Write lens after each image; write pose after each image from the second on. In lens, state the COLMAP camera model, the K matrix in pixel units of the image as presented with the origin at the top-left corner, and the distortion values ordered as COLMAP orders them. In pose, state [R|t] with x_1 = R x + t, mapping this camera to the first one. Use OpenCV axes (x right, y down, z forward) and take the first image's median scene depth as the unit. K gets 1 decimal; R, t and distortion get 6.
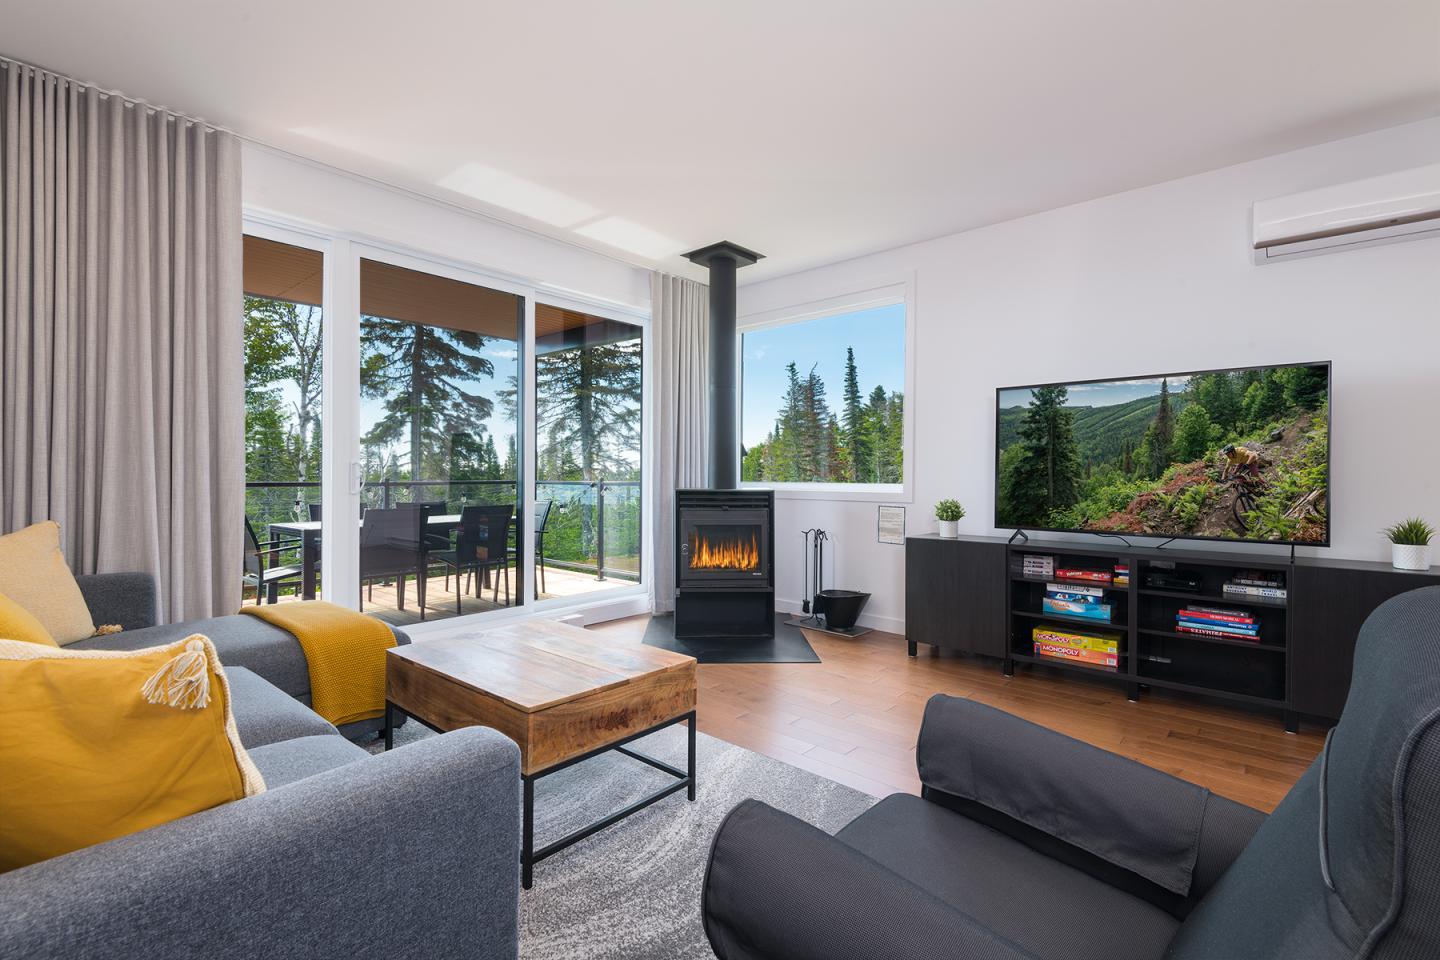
lens RADIAL K [[652.3, 0, 725.3], [0, 652.3, 477.1], [0, 0, 1]] dist [0.008385, 0.000321]
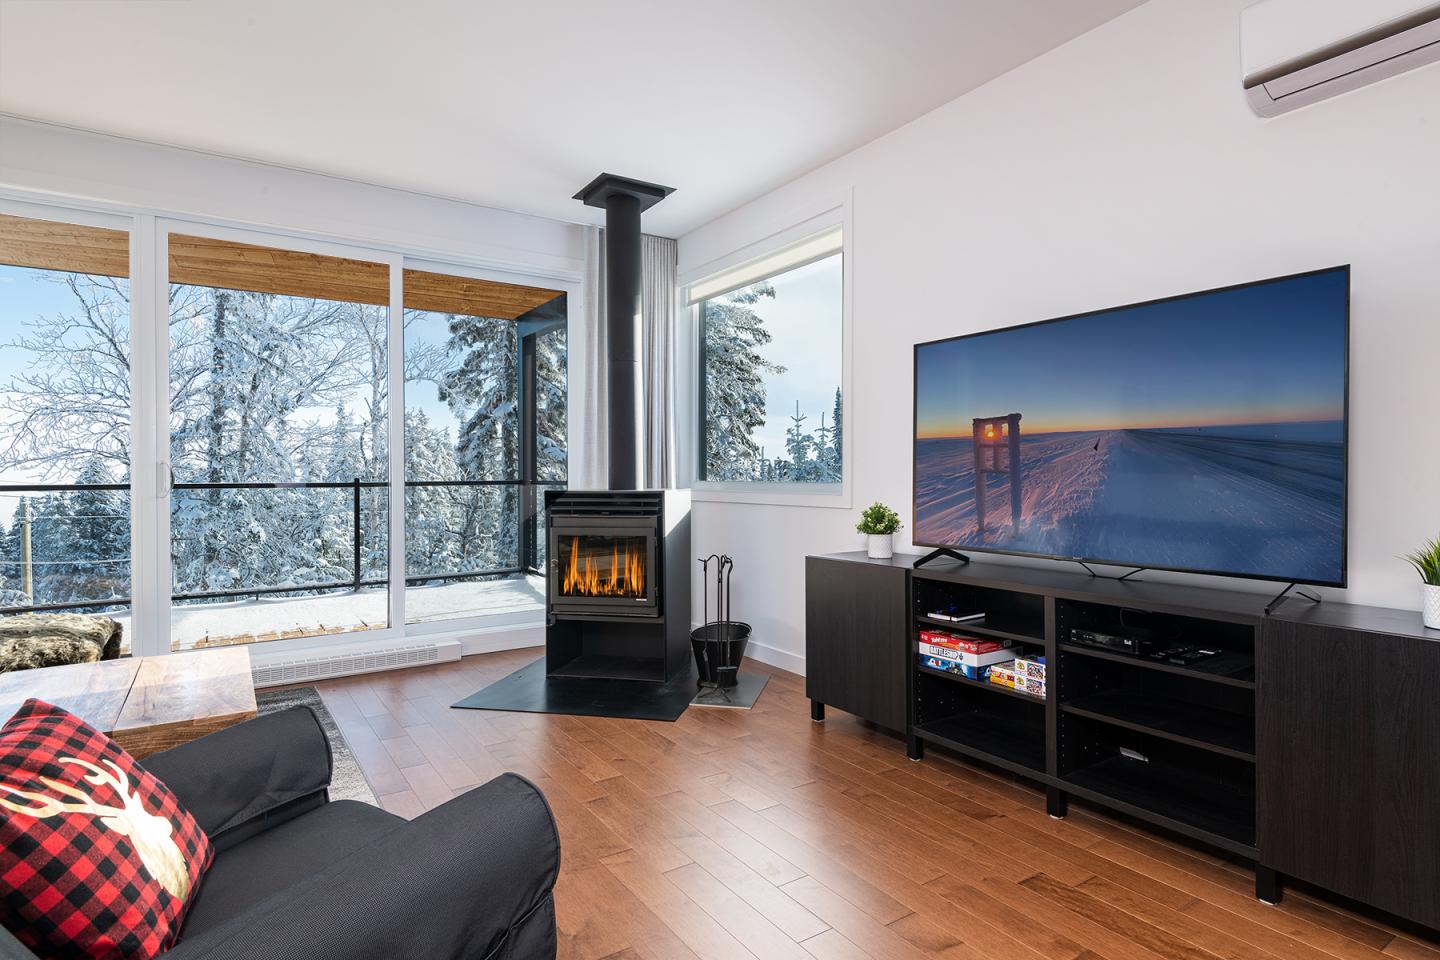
lens RADIAL K [[768.1, 0, 718.3], [0, 768.1, 485.7], [0, 0, 1]] dist [0.012269, -0.011805]
pose [[0.967295, -0.001311, -0.253649, 0.368949], [0.004294, 0.999928, 0.011207, 0.003420], [0.253616, -0.011929, 0.967231, 0.137471]]
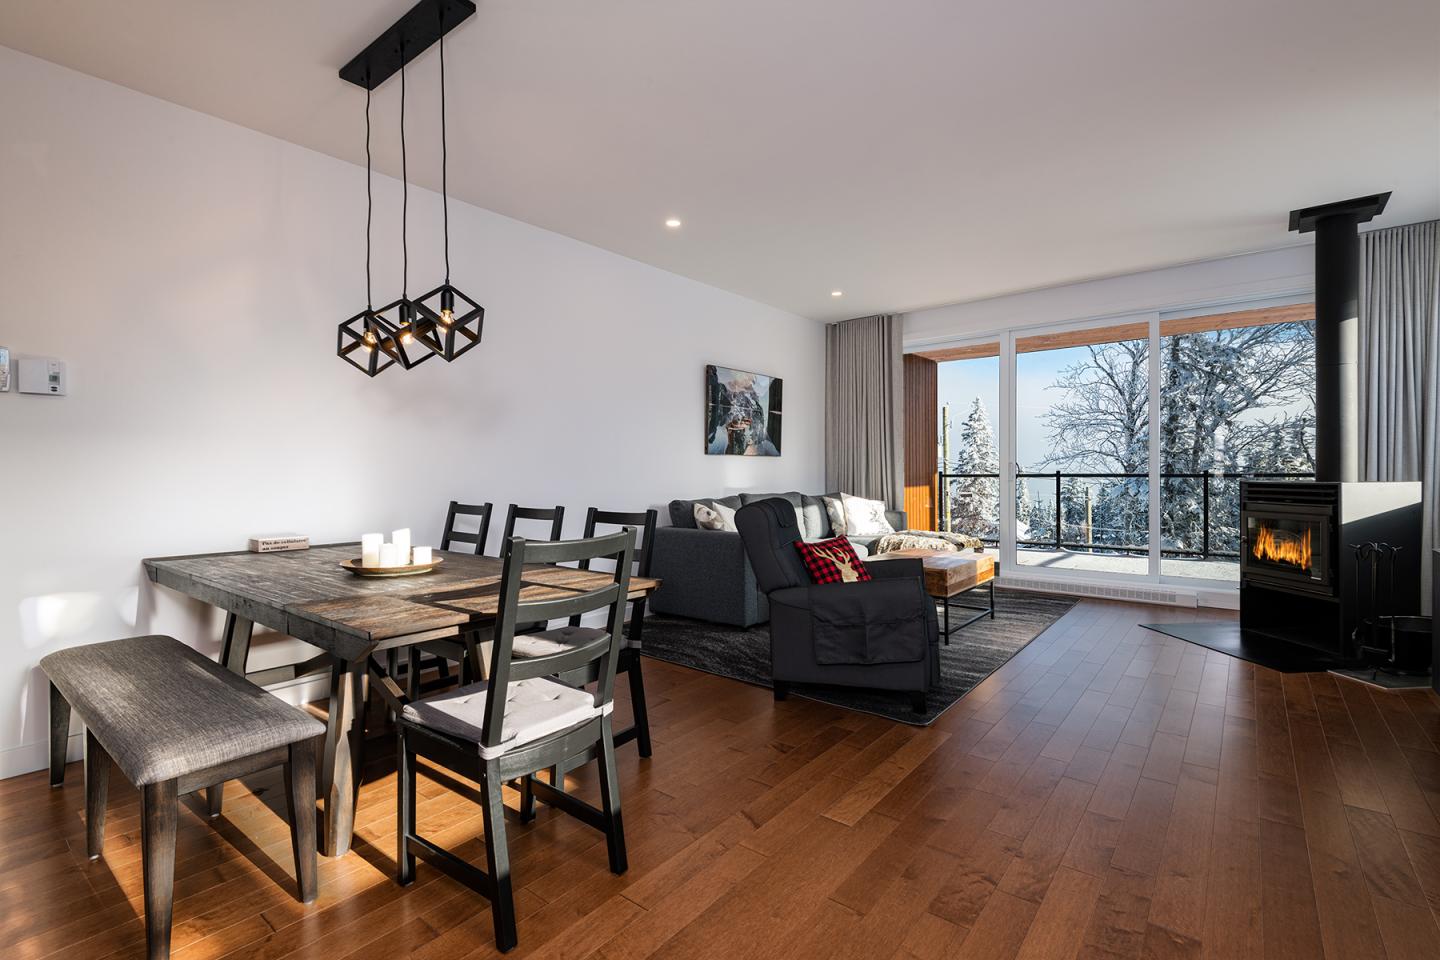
lens RADIAL K [[640.1, 0, 716.3], [0, 640.1, 473.9], [0, 0, 1]] dist [-0.009719, -0.003671]
pose [[0.022041, 0.002422, -0.999754, 0.884337], [0.003568, 0.999991, 0.002502, 0.002277], [0.999751, -0.003623, 0.022032, 0.164714]]
